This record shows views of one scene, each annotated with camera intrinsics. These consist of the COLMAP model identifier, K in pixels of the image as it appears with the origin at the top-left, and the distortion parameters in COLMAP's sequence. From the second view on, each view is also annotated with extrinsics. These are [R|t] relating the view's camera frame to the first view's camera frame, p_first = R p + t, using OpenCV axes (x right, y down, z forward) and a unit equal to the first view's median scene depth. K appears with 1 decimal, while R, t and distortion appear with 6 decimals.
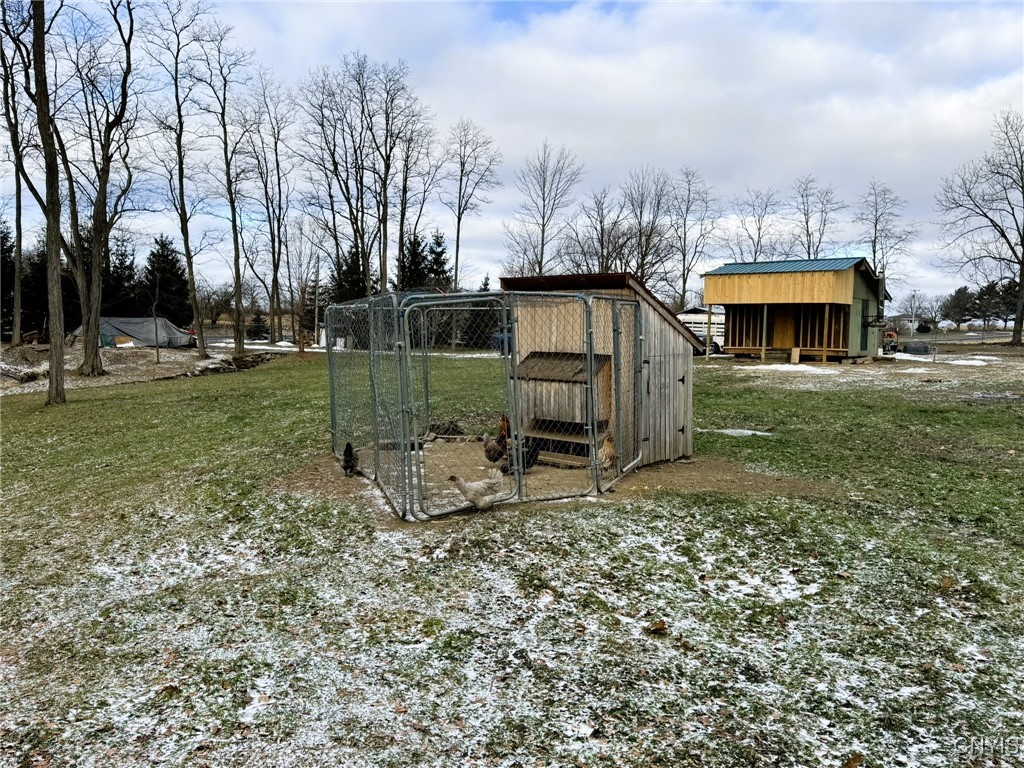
lens RADIAL K [[809.5, 0, 511.0], [0, 809.5, 389.6], [0, 0, 1]] dist [-0.009905, -0.040507]
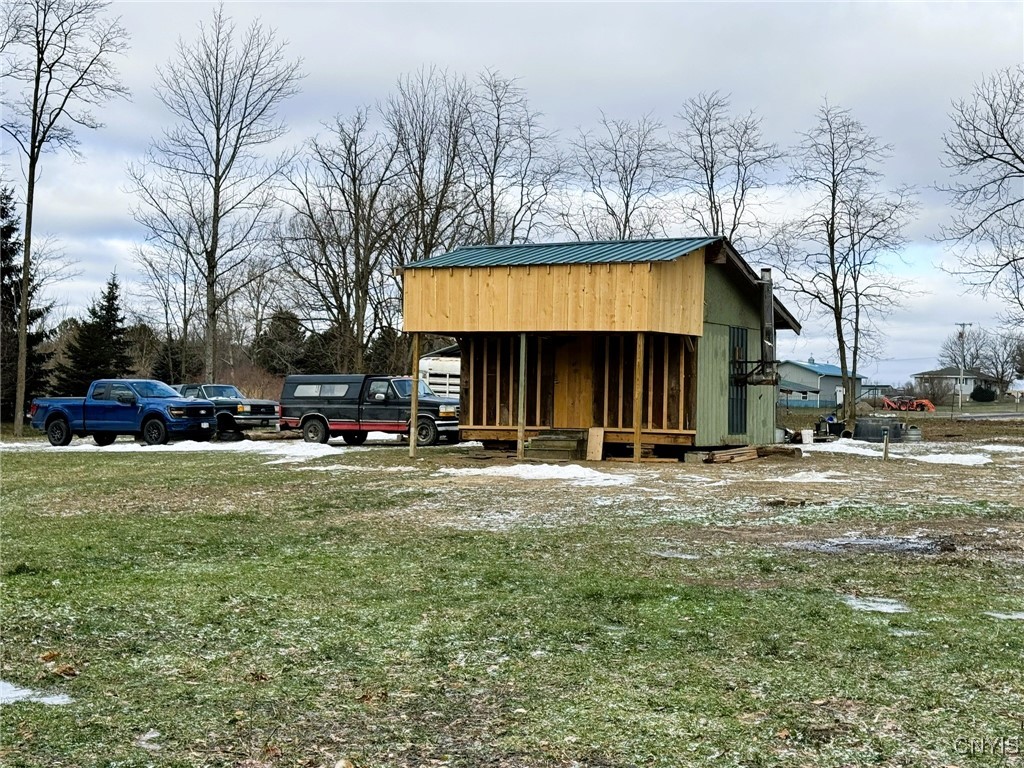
lens RADIAL K [[1565.4, 0, 511.6], [0, 1565.4, 381.0], [0, 0, 1]] dist [0.044517, 0.000000]
pose [[0.984253, 0.008324, 0.176567, 0.104530], [0.006056, 0.996716, -0.080749, -0.004303], [-0.176660, 0.080547, 0.980971, 0.086549]]
